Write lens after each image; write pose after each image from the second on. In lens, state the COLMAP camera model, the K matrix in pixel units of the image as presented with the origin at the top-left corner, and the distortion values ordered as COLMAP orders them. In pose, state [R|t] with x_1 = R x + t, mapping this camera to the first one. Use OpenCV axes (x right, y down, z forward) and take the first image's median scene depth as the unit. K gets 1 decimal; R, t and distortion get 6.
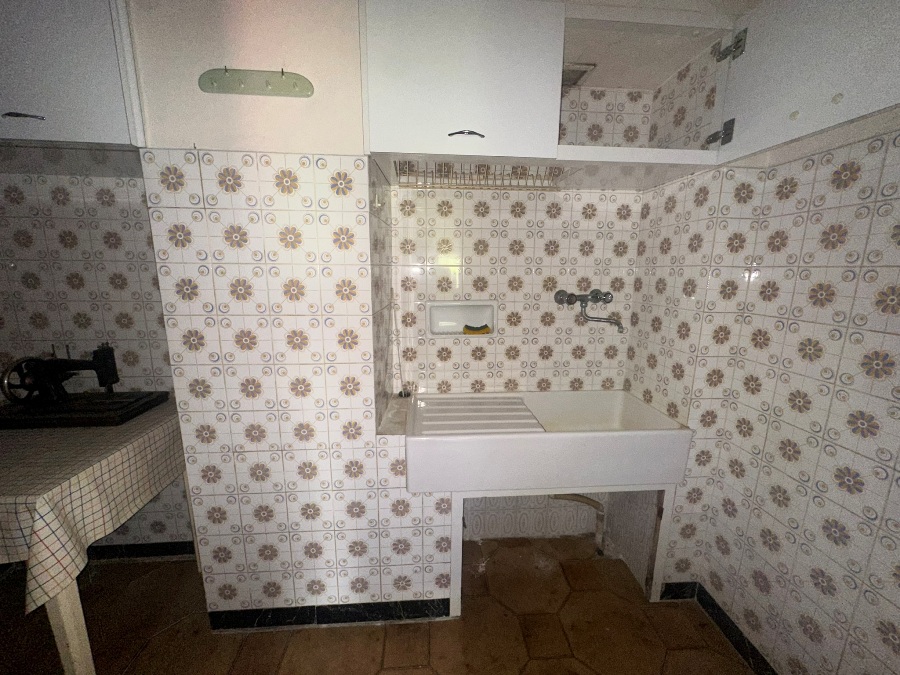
lens RADIAL K [[359.3, 0, 450.0], [0, 359.3, 337.5], [0, 0, 1]] dist [-0.003662, -0.000087]
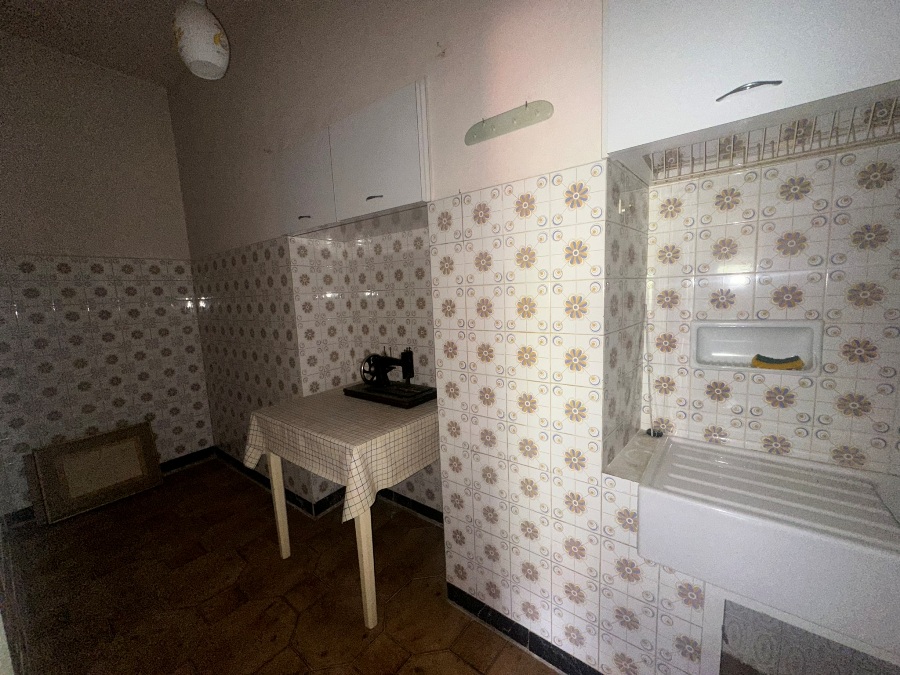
lens RADIAL K [[359.3, 0, 450.0], [0, 359.3, 337.5], [0, 0, 1]] dist [-0.003662, -0.000087]
pose [[0.737846, 0.044337, -0.673512, 0.094814], [-0.079359, 0.996618, -0.021333, -0.006911], [0.670288, 0.069190, 0.738869, 0.088004]]
